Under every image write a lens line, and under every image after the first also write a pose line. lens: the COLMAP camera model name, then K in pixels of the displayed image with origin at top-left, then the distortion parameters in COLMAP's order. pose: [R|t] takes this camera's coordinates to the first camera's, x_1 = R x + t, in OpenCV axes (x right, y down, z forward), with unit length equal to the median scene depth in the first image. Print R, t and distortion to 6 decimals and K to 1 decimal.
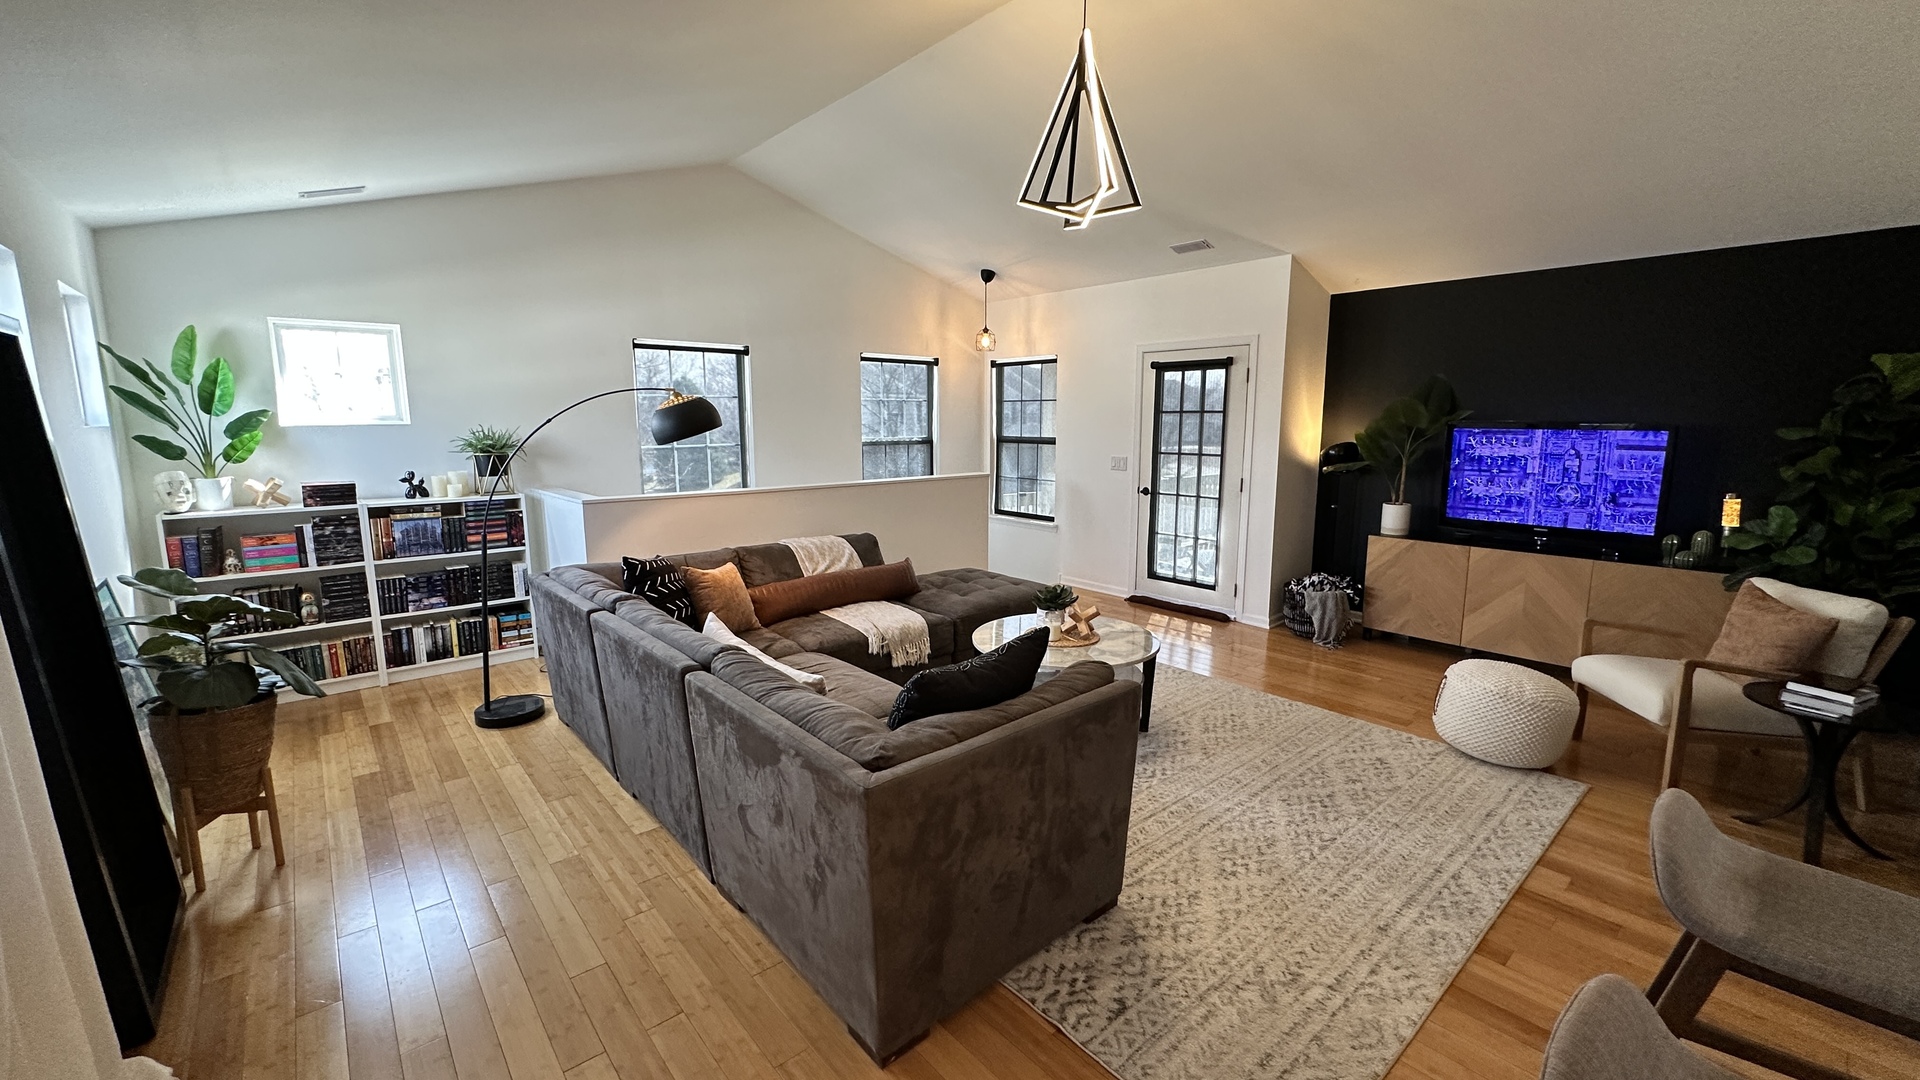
lens RADIAL K [[765.9, 0, 960.0], [0, 765.9, 536.7], [0, 0, 1]] dist [0.000329, 0.000161]
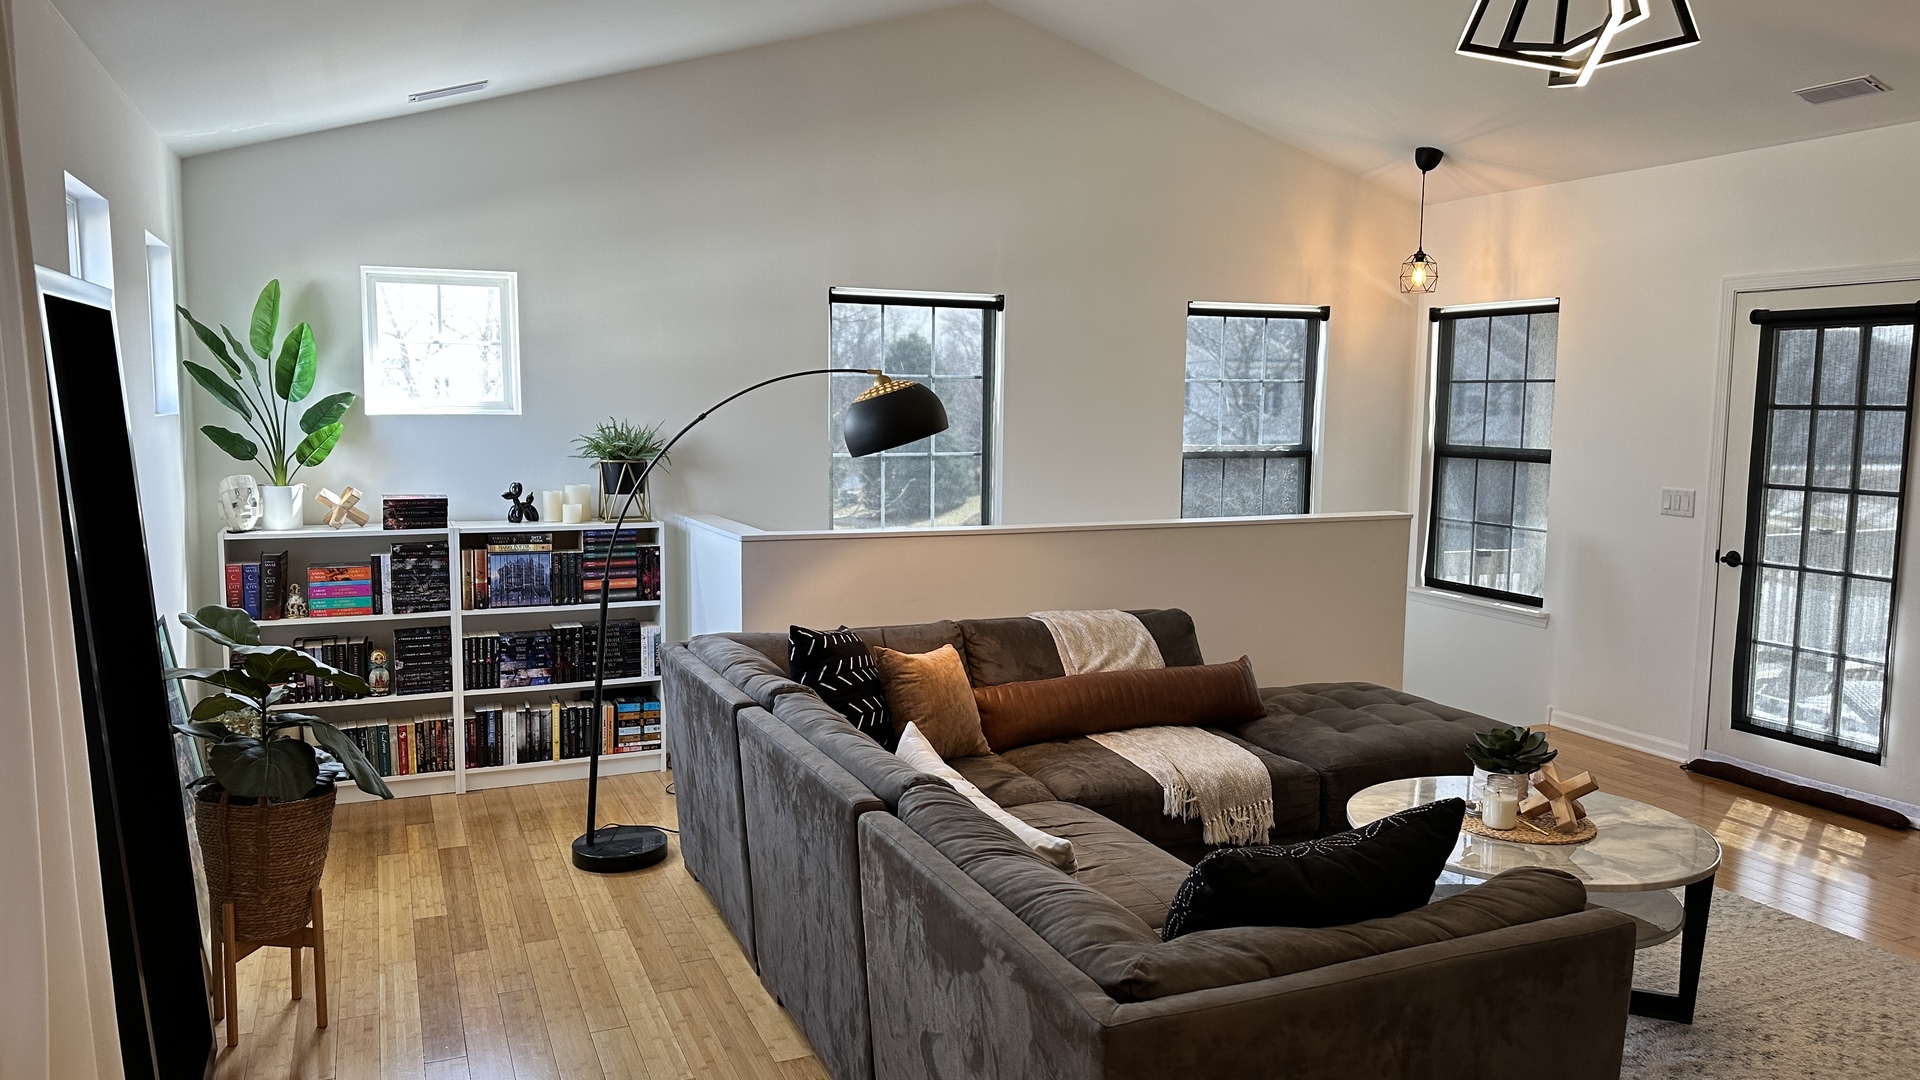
lens RADIAL K [[1339.4, 0, 960.0], [0, 1339.4, 540.0], [0, 0, 1]] dist [0.153889, -0.287130]
pose [[0.953316, 0.041598, -0.299094, 0.033948], [-0.056890, 0.997471, -0.042598, -0.005501], [0.296566, 0.057624, 0.953272, -0.049354]]
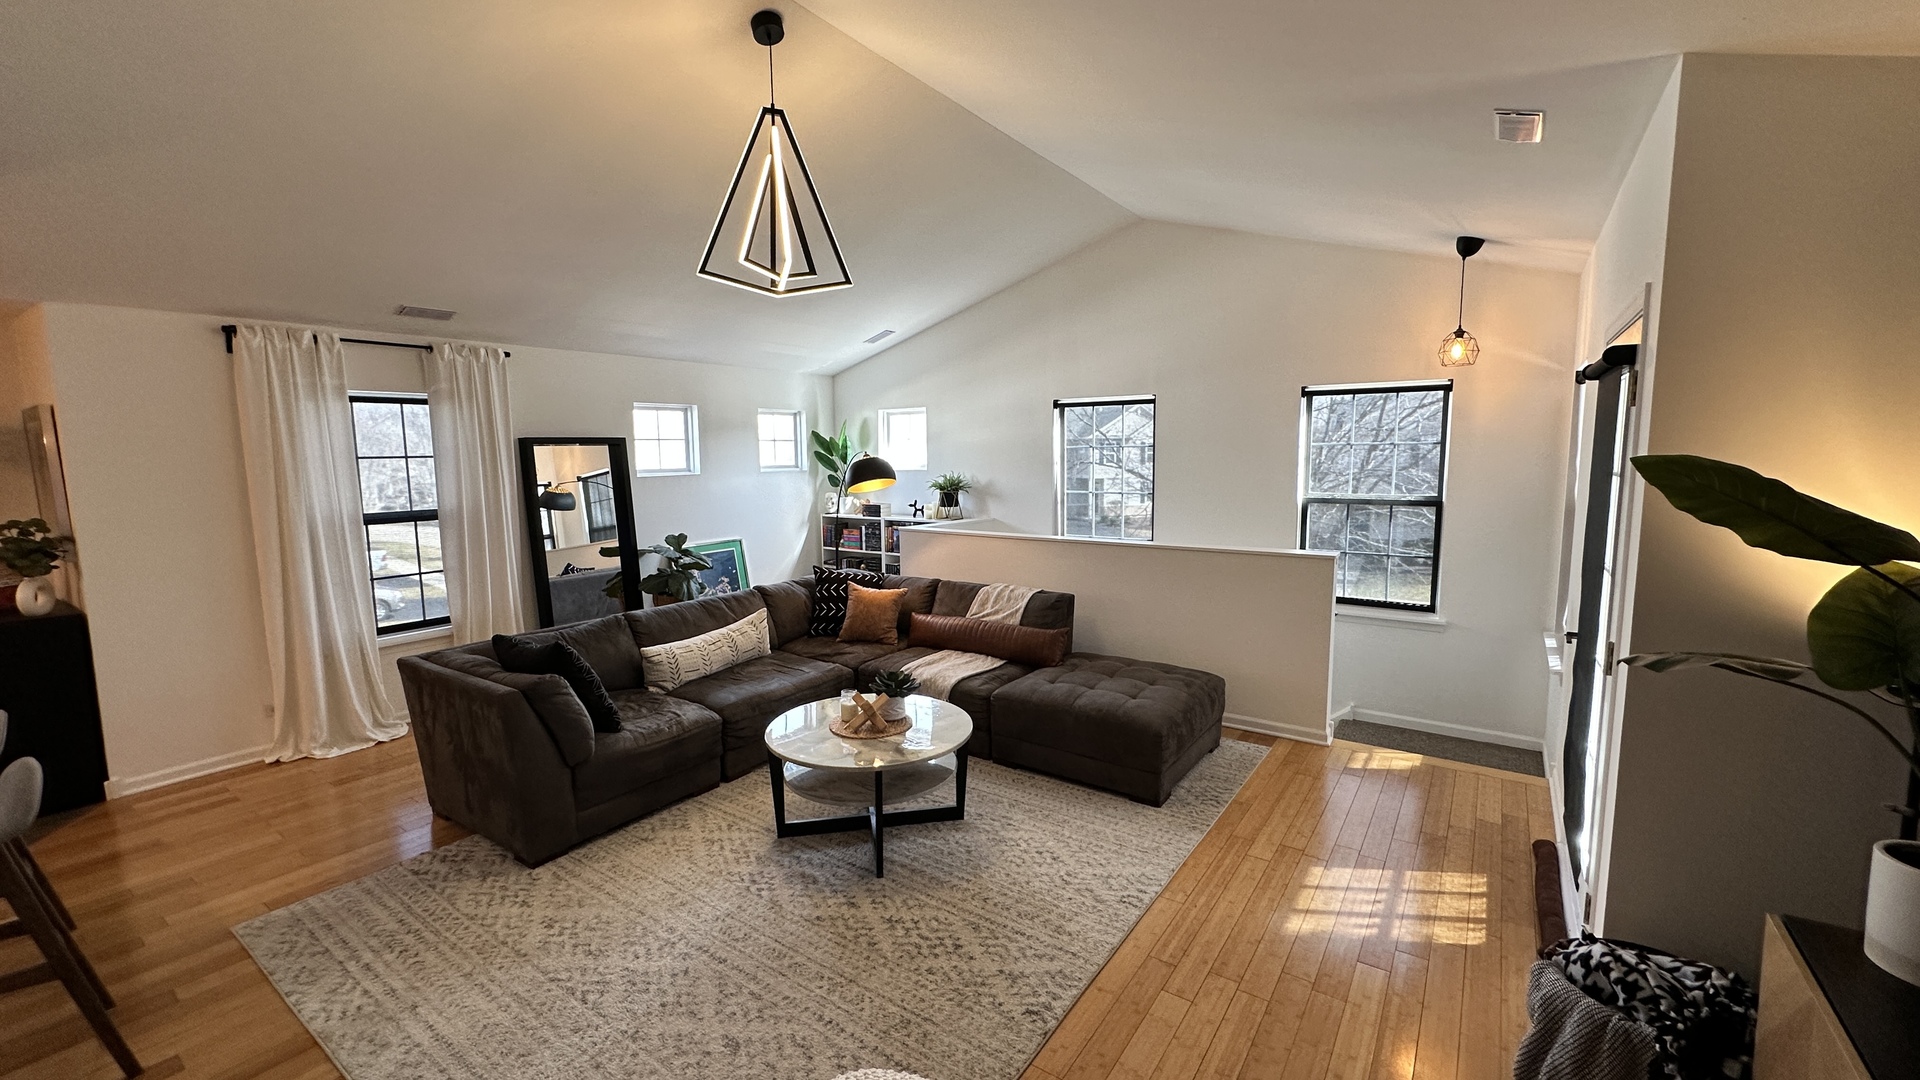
lens RADIAL K [[765.9, 0, 960.0], [0, 765.9, 536.7], [0, 0, 1]] dist [0.000329, 0.000161]
pose [[0.240164, 0.107027, -0.964814, 0.950447], [-0.139129, 0.987437, 0.074904, -0.161414], [0.960710, 0.116245, 0.252038, 0.795725]]
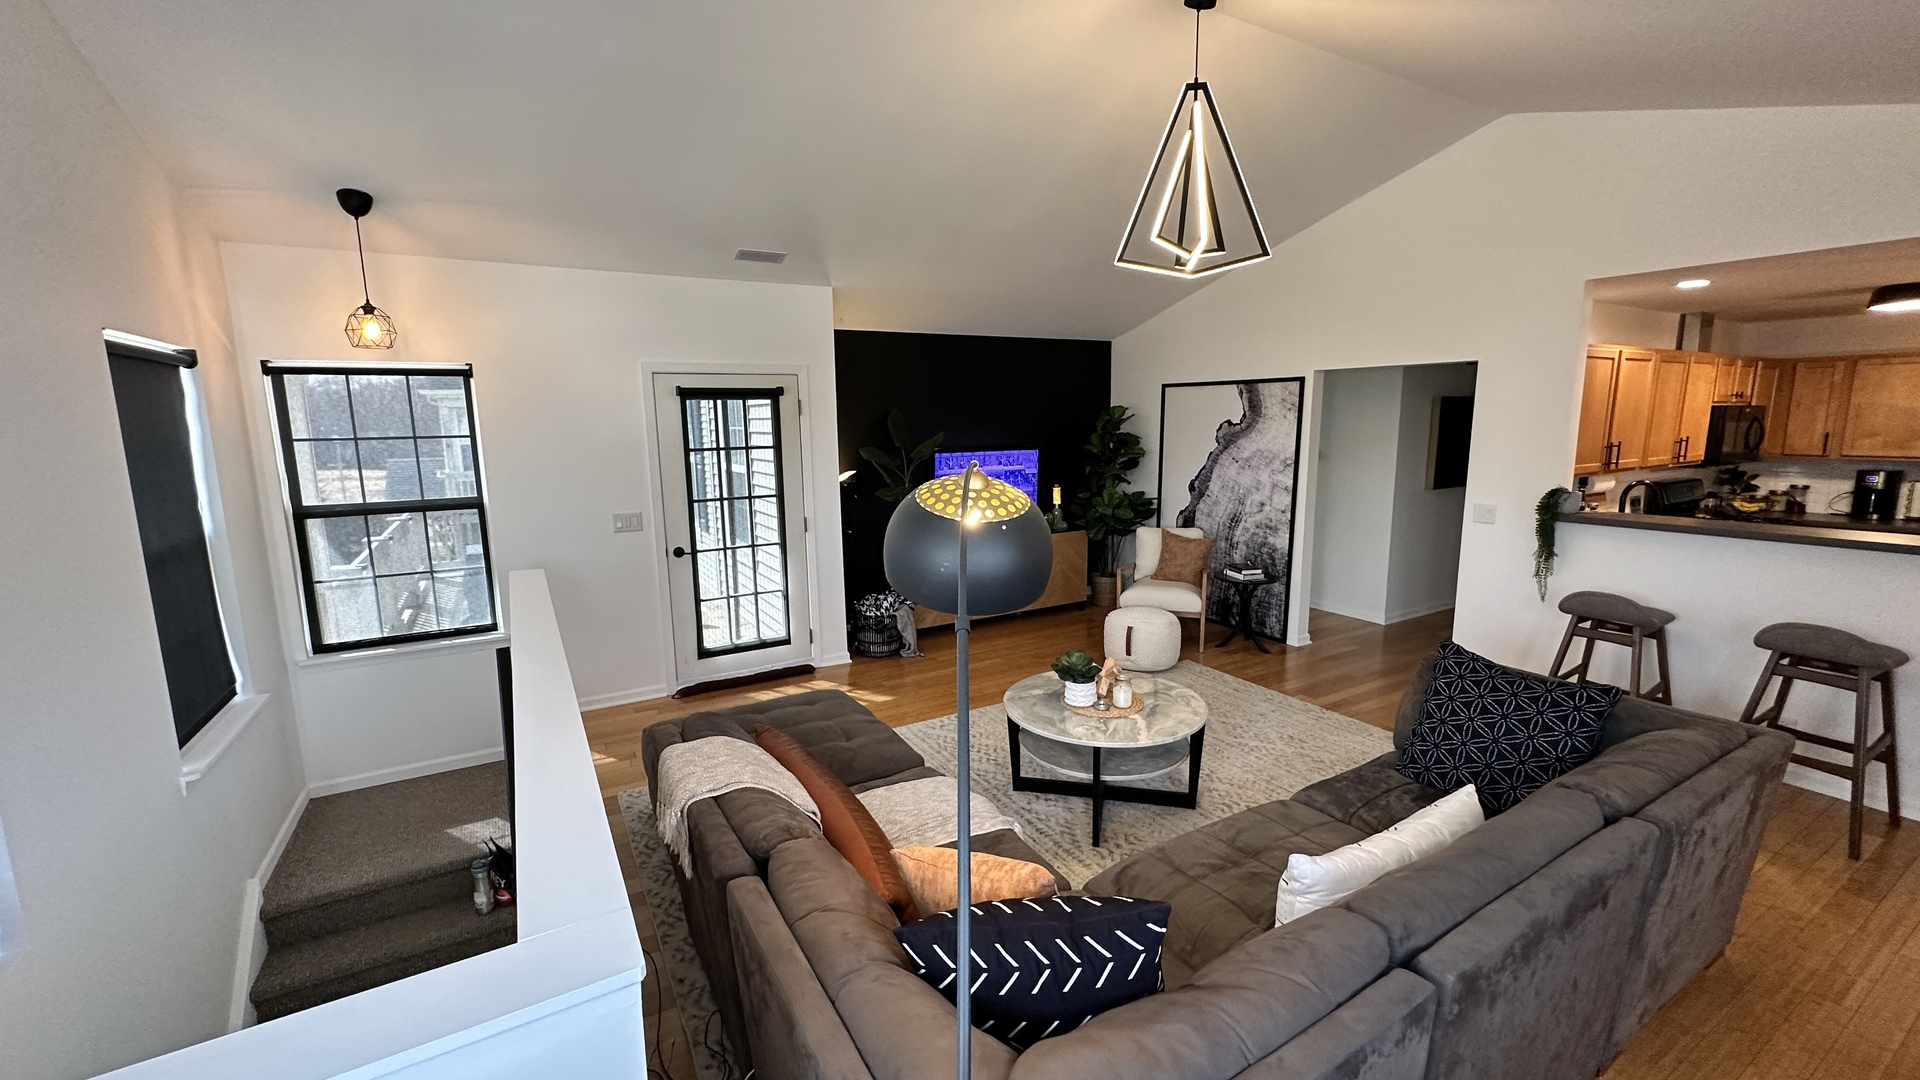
lens RADIAL K [[764.6, 0, 965.3], [0, 764.6, 532.5], [0, 0, 1]] dist [-0.001651, -0.000125]
pose [[0.183331, -0.151076, 0.971373, -0.731927], [0.166158, 0.978666, 0.120851, -0.200682], [-0.968907, 0.139246, 0.204522, 0.902616]]
